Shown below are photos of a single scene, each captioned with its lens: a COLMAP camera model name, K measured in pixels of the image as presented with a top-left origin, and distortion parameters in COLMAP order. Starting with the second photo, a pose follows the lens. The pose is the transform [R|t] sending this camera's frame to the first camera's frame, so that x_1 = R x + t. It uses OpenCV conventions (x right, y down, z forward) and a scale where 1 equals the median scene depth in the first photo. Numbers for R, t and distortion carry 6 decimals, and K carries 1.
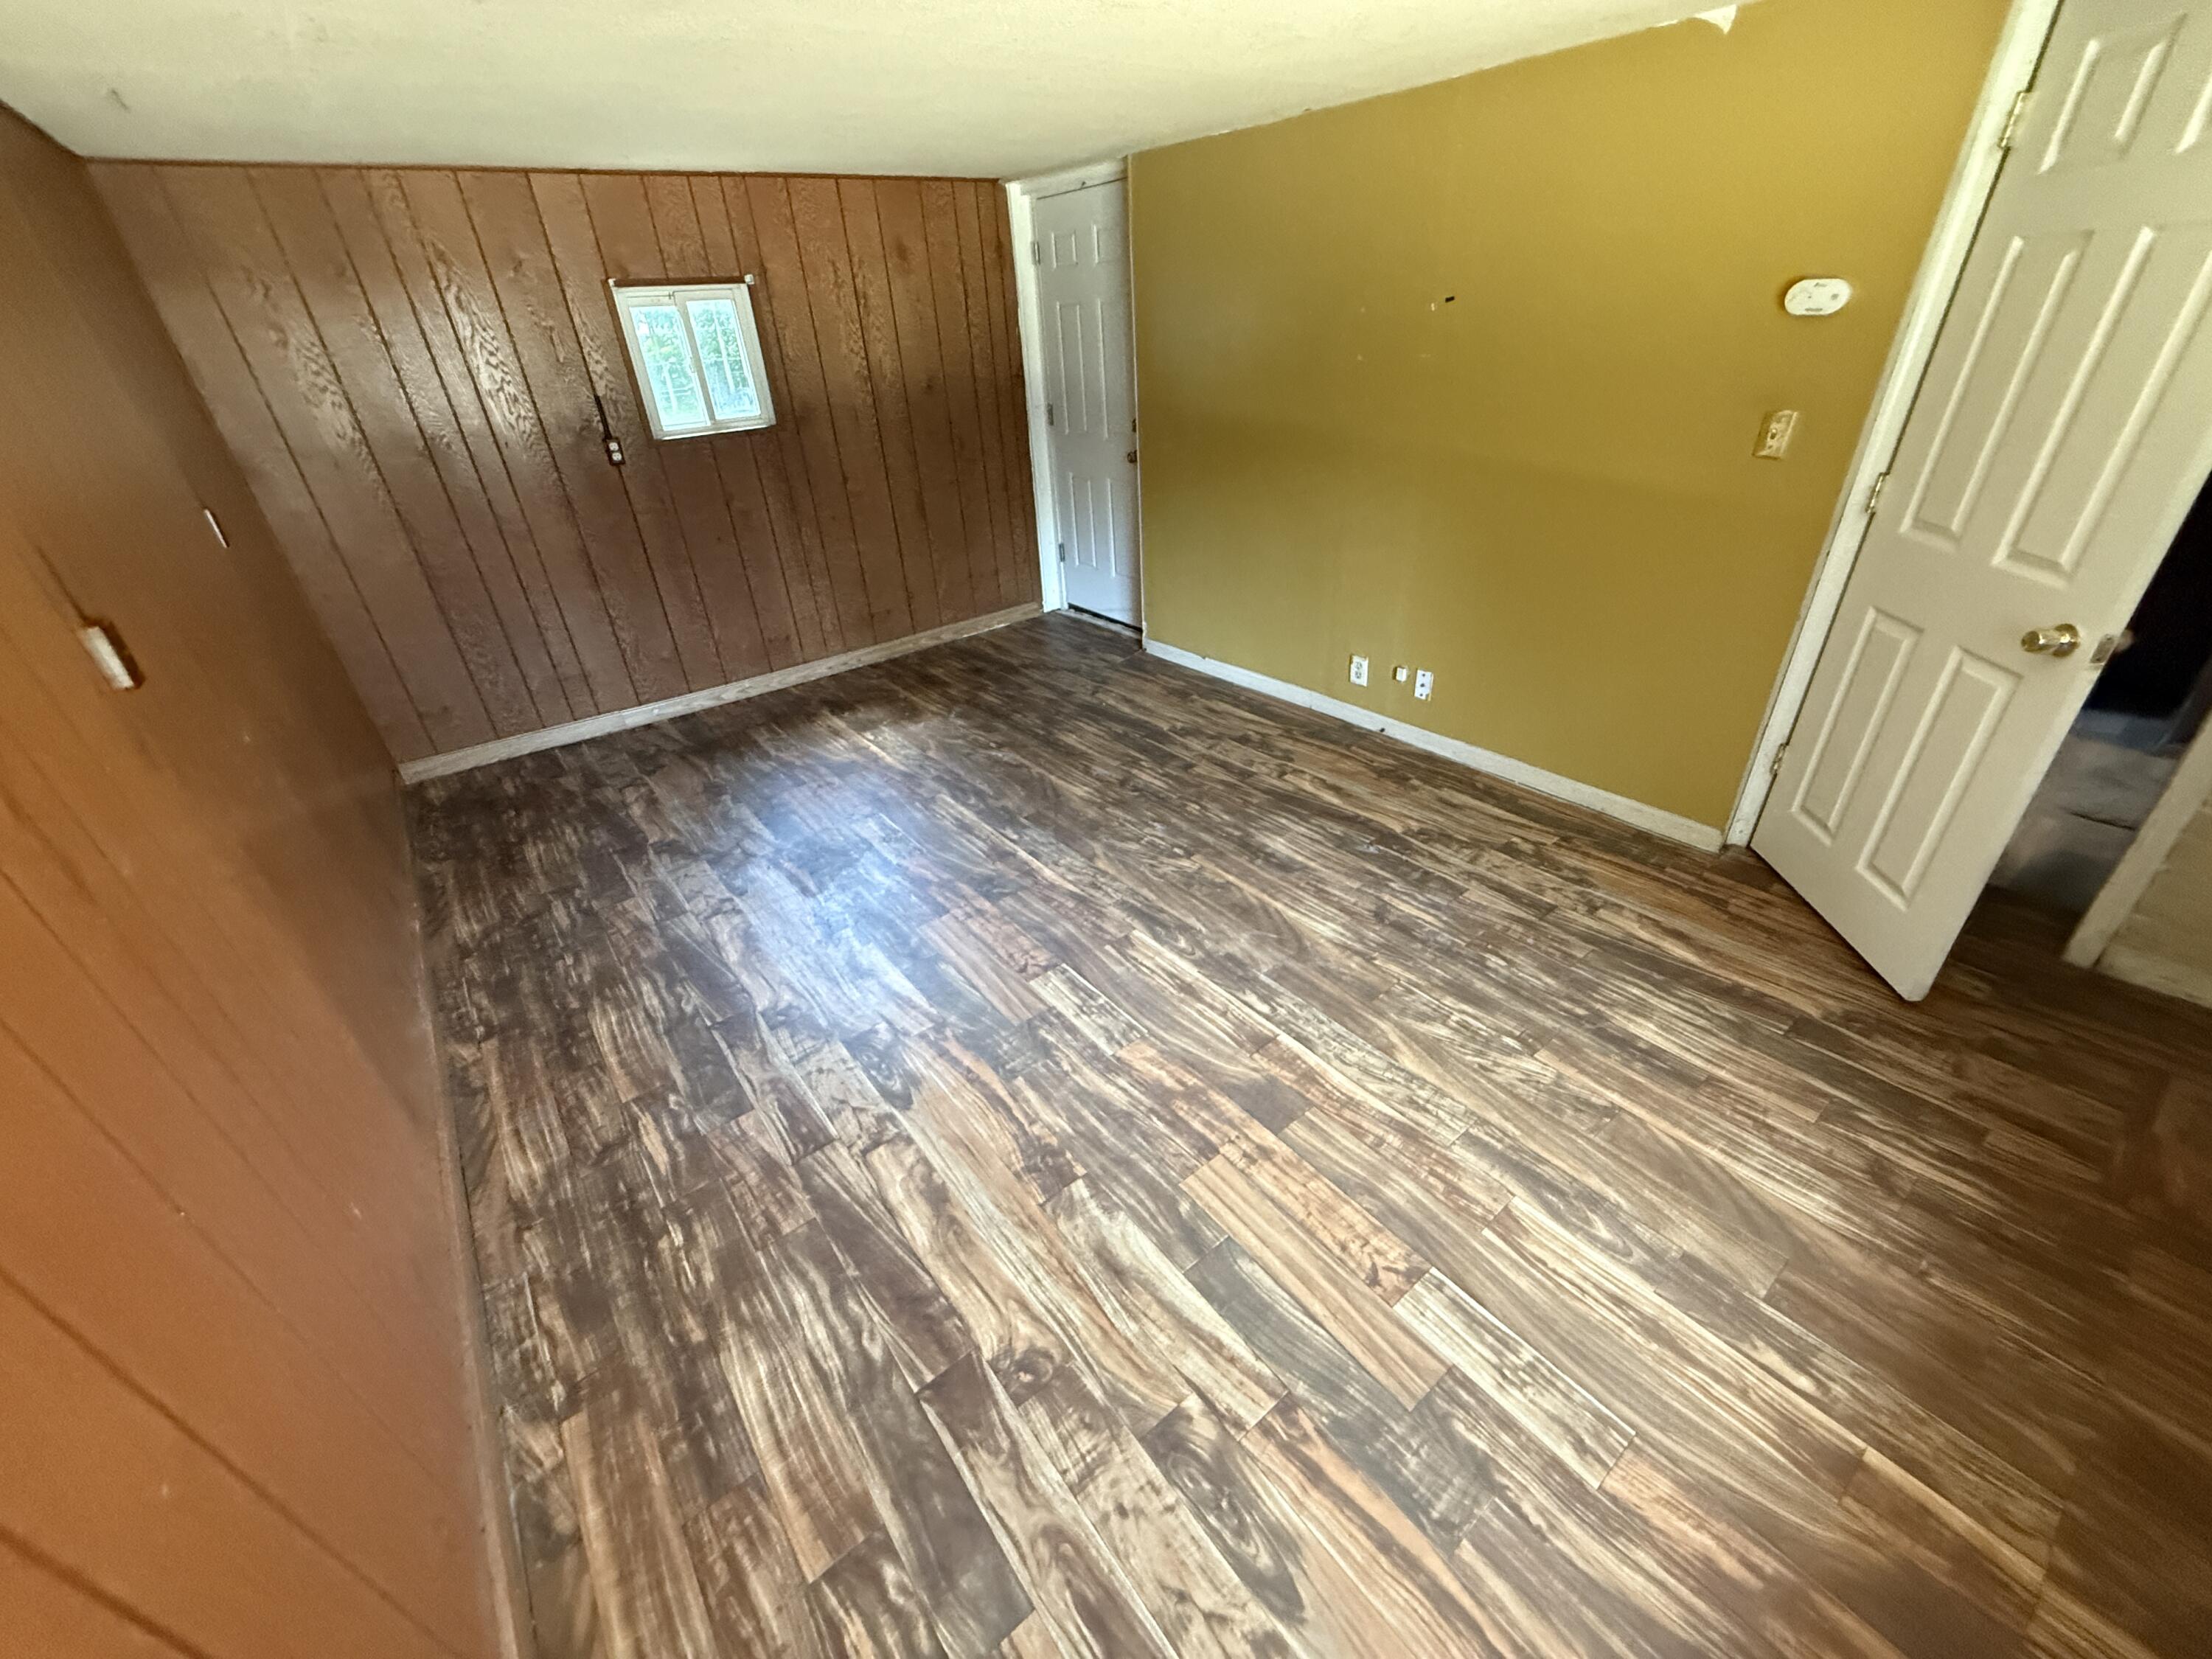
lens RADIAL K [[881.0, 0, 1097.0], [0, 881.0, 833.0], [0, 0, 1]] dist [-0.001310, 0.000366]
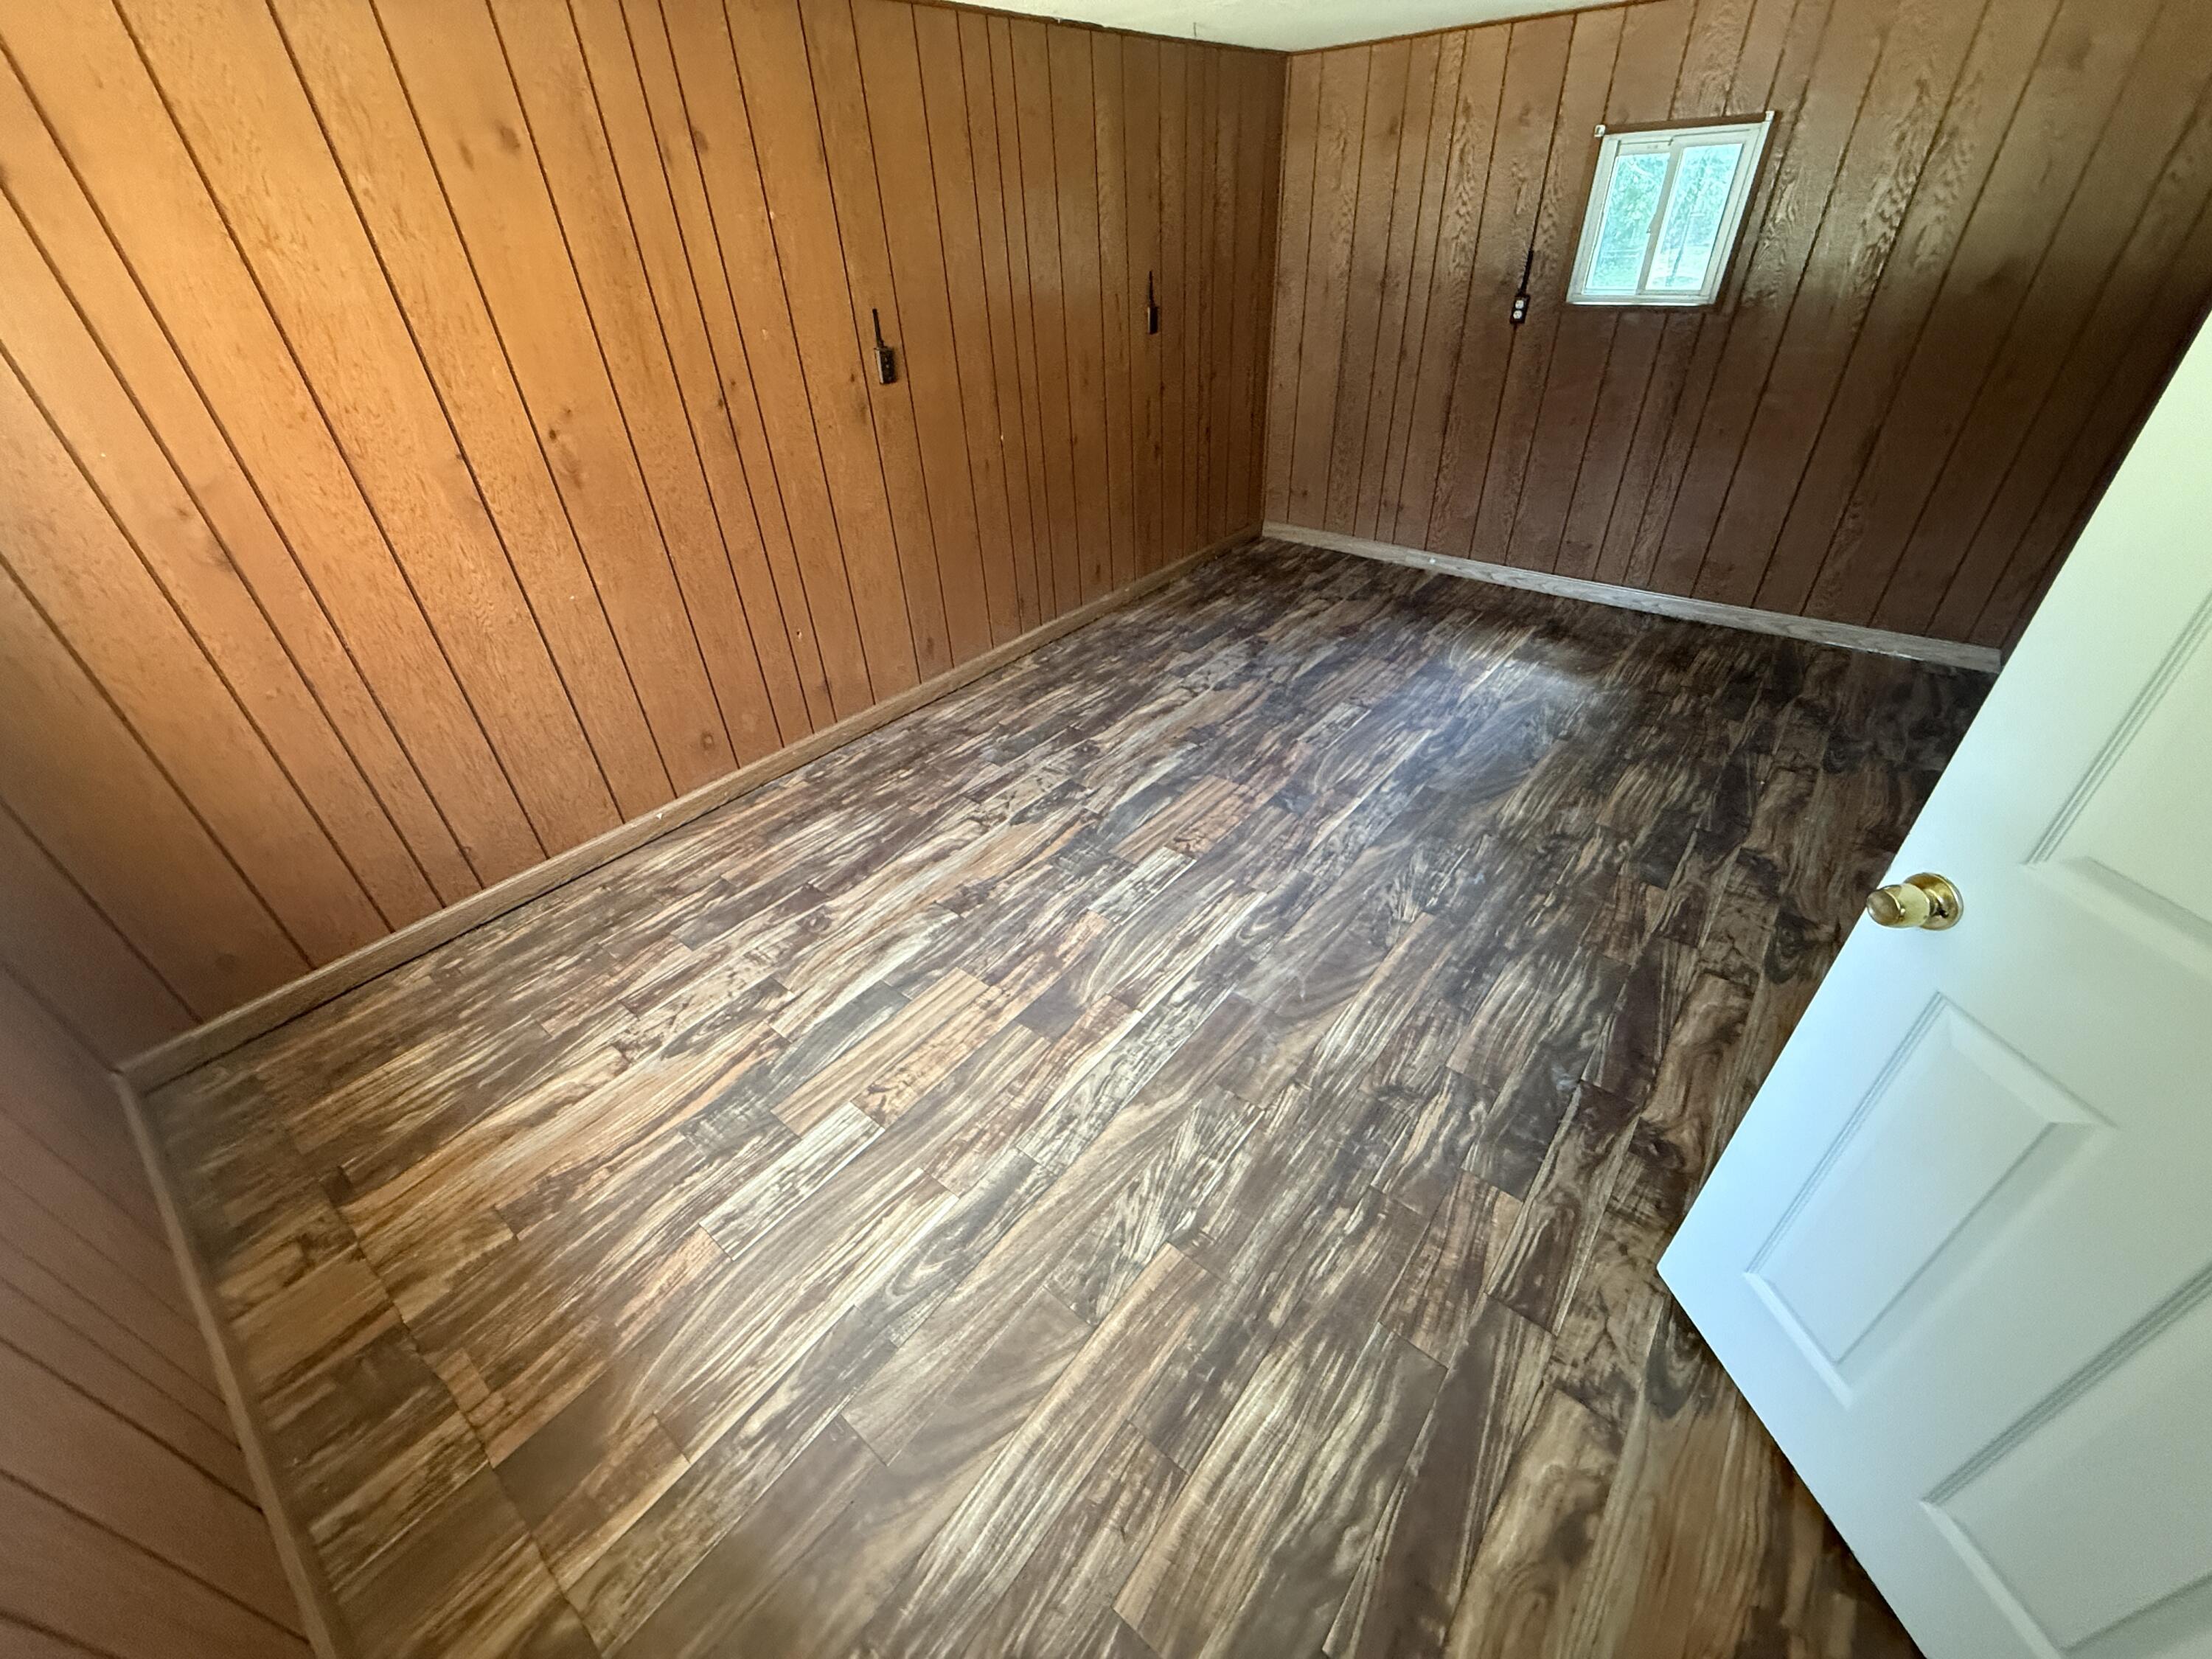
lens RADIAL K [[881.0, 0, 1098.4], [0, 881.0, 829.0], [0, 0, 1]] dist [-0.001310, 0.000366]
pose [[0.229840, 0.595642, -0.769665, 0.903433], [-0.472369, 0.759714, 0.446881, -0.369852], [0.850906, 0.260854, 0.455976, 0.504202]]
